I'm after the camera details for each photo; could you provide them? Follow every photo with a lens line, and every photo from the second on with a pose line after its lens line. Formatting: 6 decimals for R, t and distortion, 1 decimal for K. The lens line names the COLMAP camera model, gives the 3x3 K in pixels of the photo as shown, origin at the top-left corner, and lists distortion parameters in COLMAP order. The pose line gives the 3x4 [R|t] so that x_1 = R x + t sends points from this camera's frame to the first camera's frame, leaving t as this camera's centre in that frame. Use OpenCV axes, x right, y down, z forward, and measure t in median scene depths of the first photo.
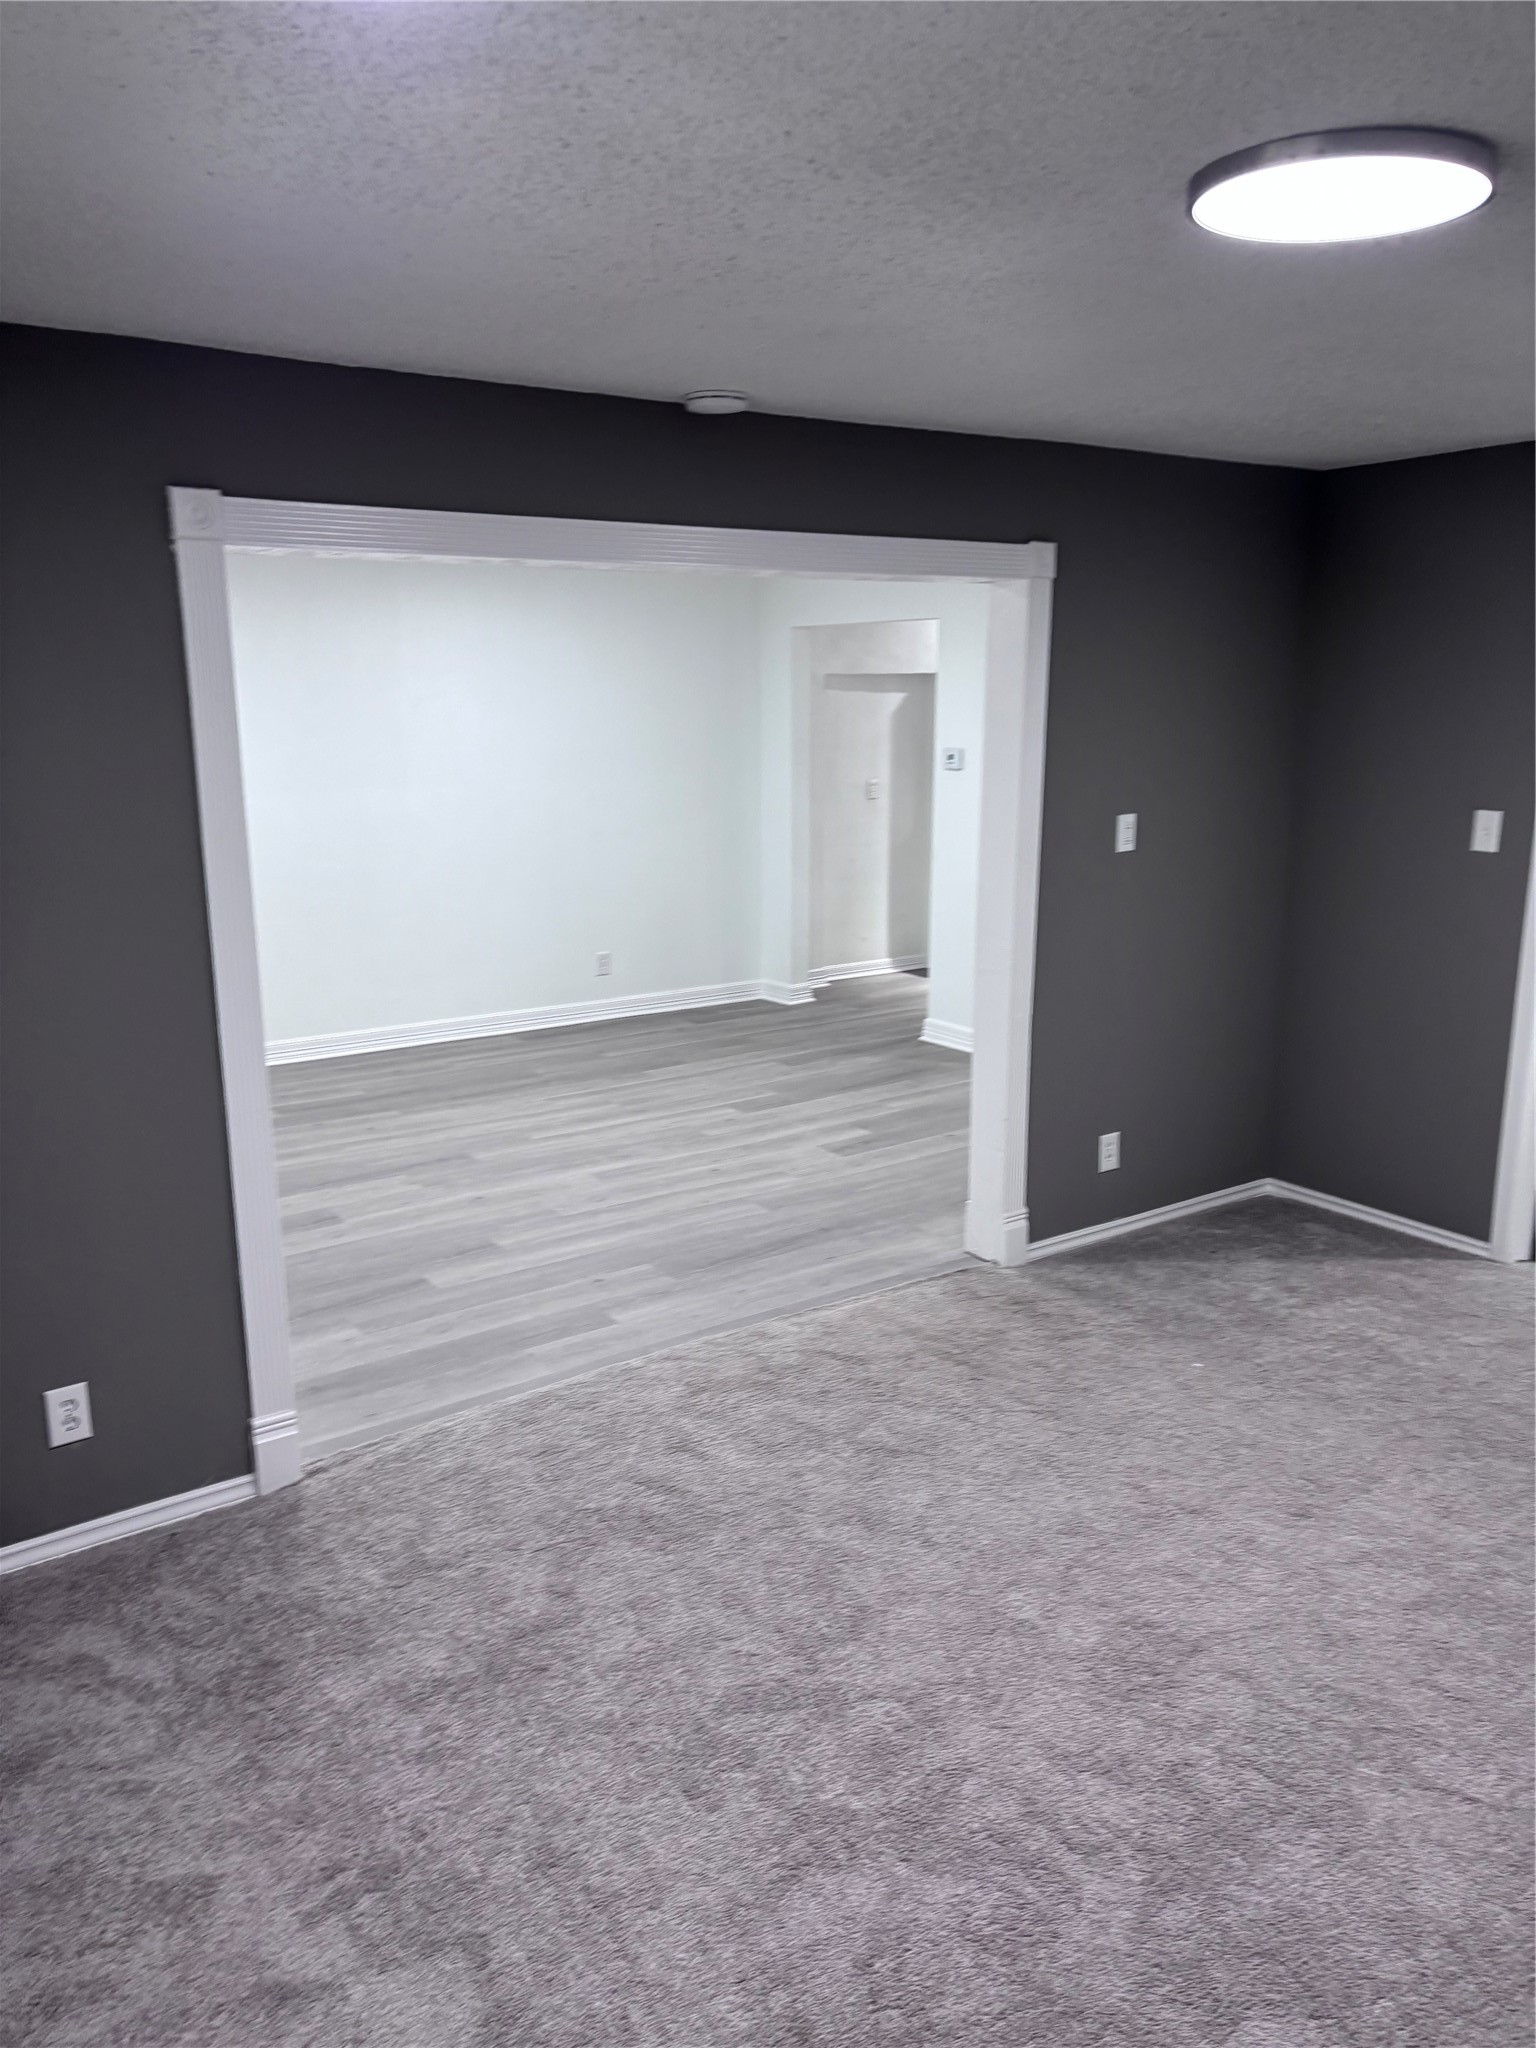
lens RADIAL K [[1539.0, 0, 768.0], [0, 1539.0, 1024.0], [0, 0, 1]] dist [0.169115, -0.418789]
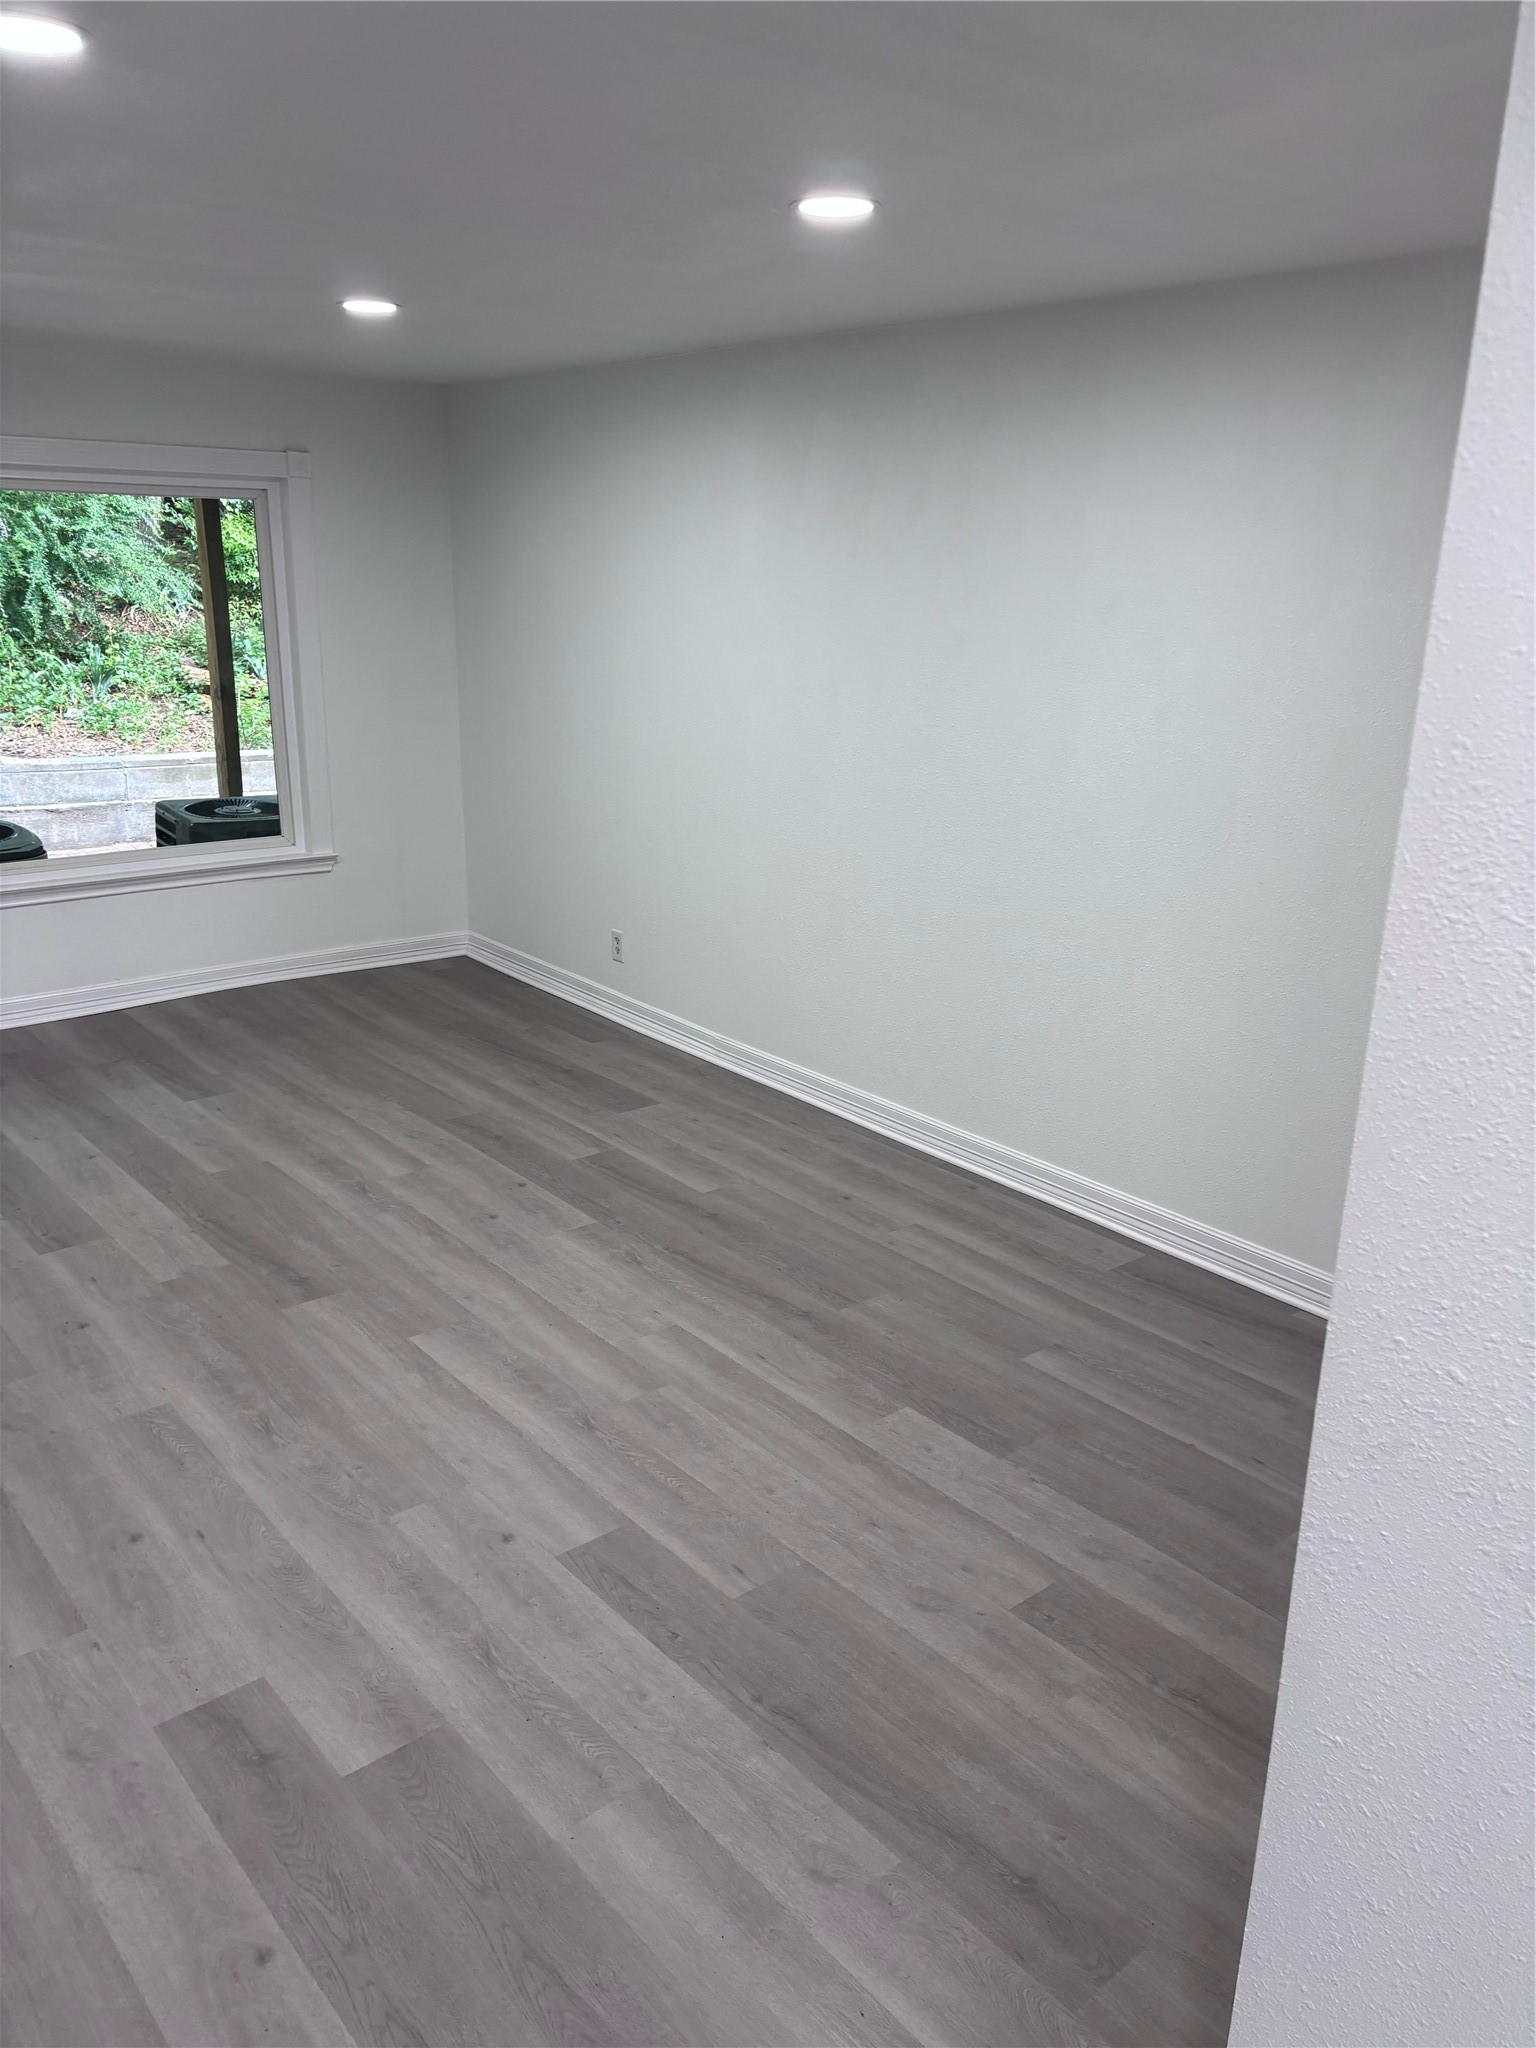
lens RADIAL K [[1560.7, 0, 768.0], [0, 1560.7, 1024.0], [0, 0, 1]] dist [0.086337, -0.188975]
pose [[0.074000, 0.286399, -0.955248, 0.412542], [-0.231016, 0.936743, 0.262955, -0.236673], [0.970132, 0.201219, 0.135481, 1.088743]]
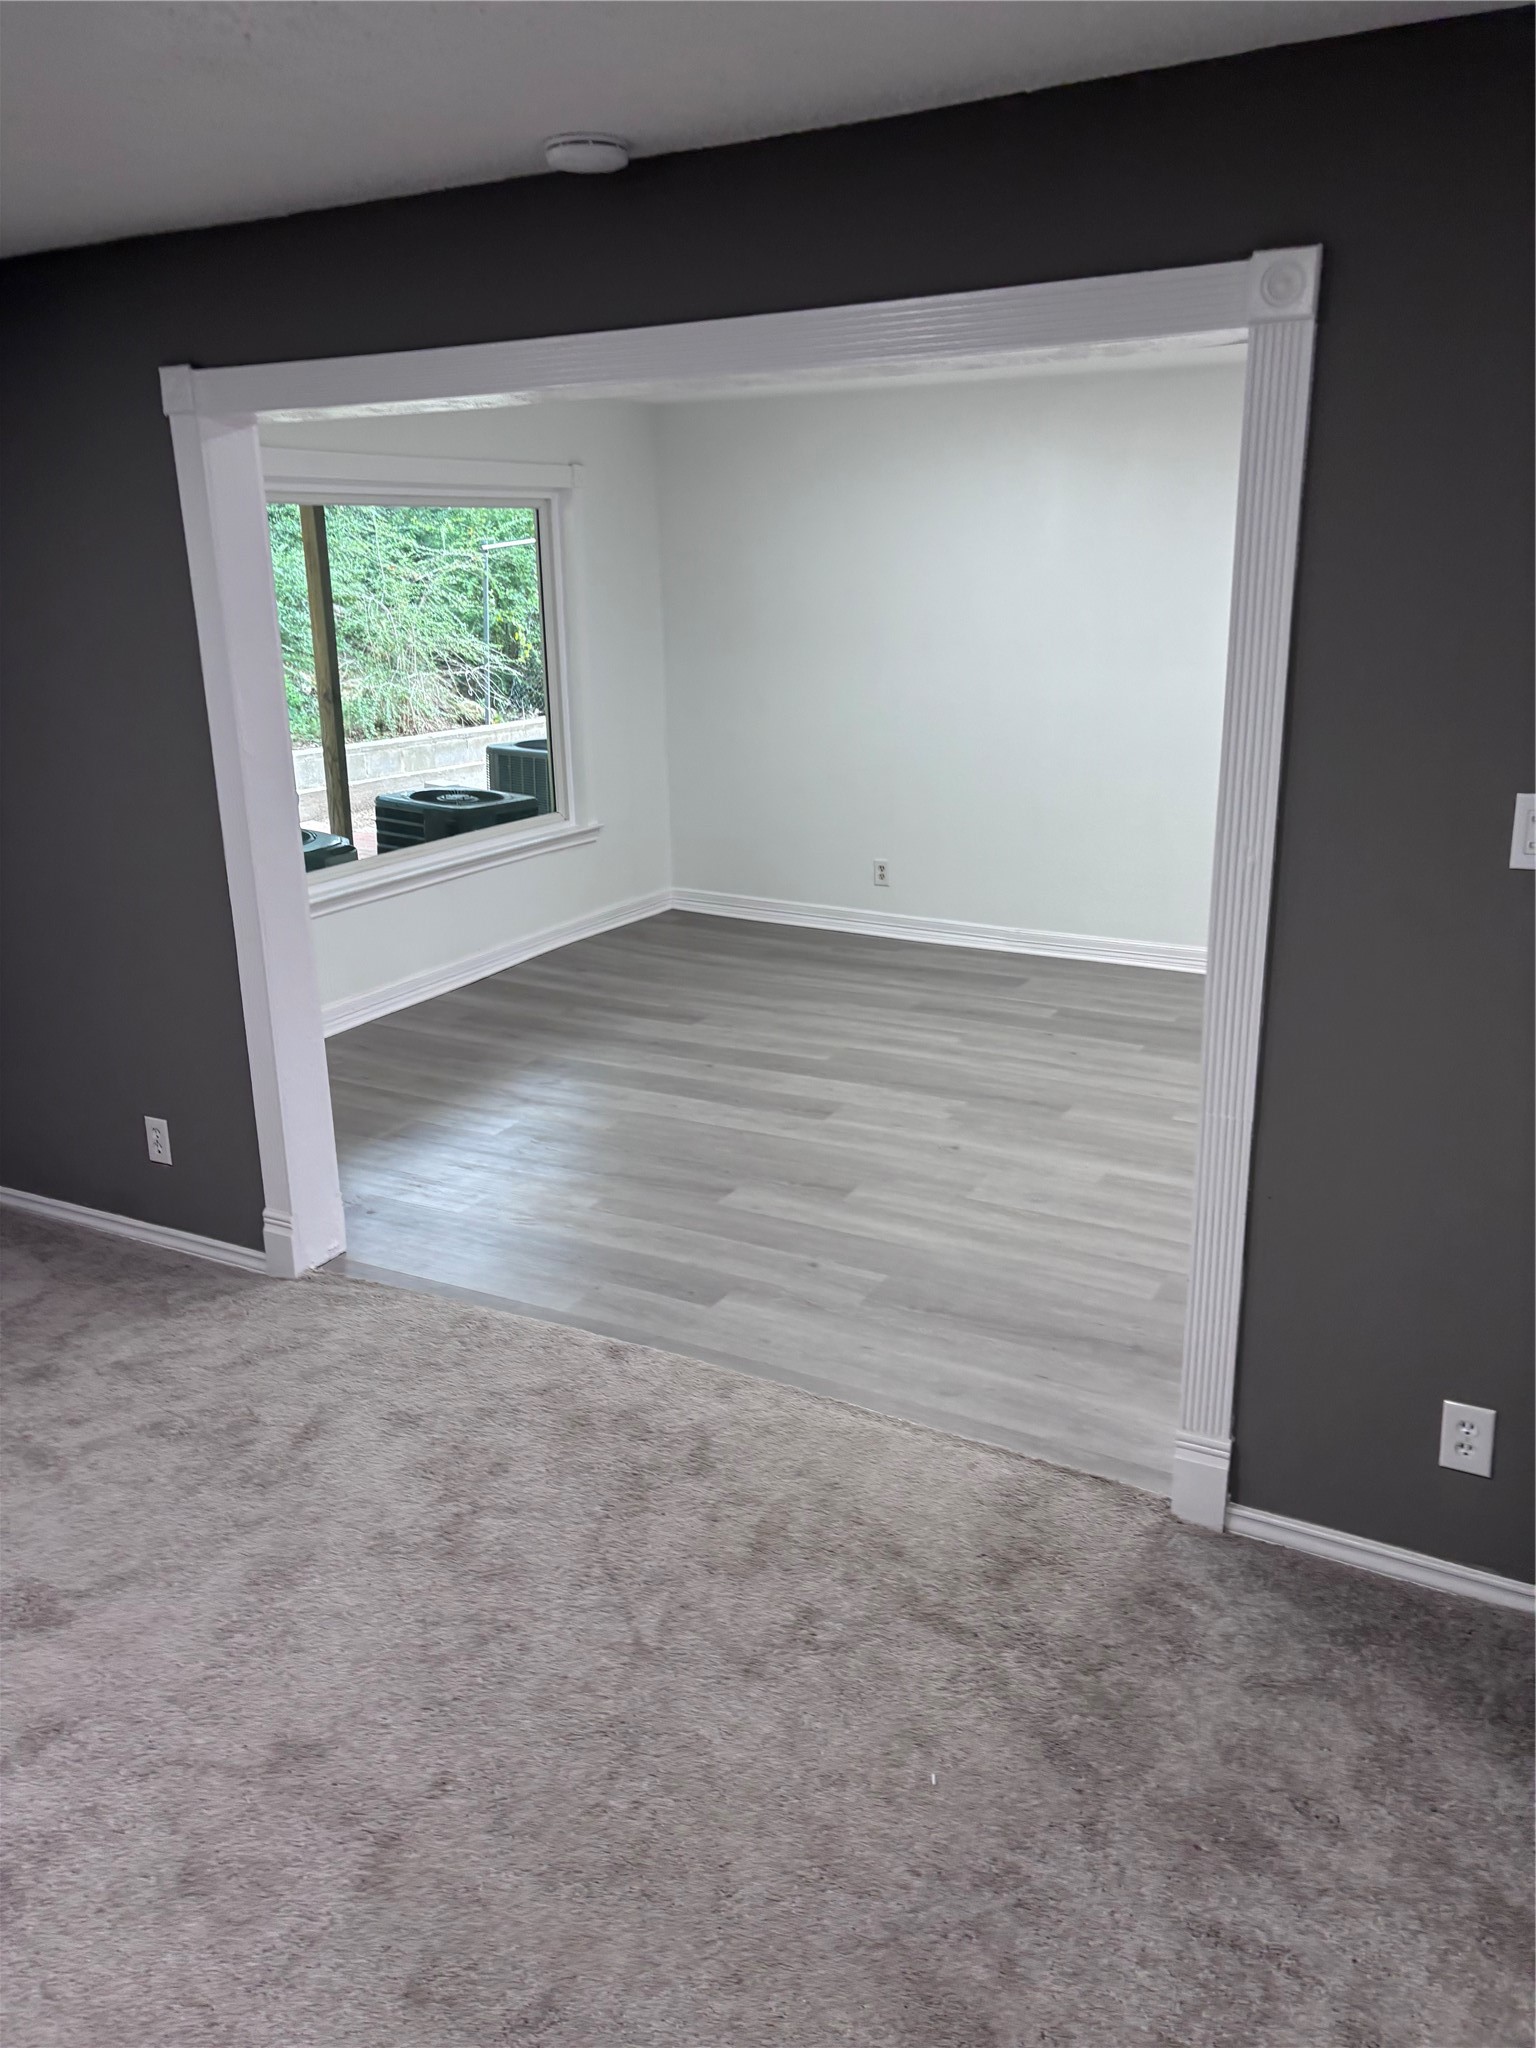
lens RADIAL K [[1539.0, 0, 768.0], [0, 1539.0, 1024.0], [0, 0, 1]] dist [0.169115, -0.418789]
pose [[0.436022, 0.254686, -0.863145, 0.462103], [-0.179468, 0.964461, 0.193922, -0.096150], [0.881859, 0.070353, 0.466234, 0.467583]]
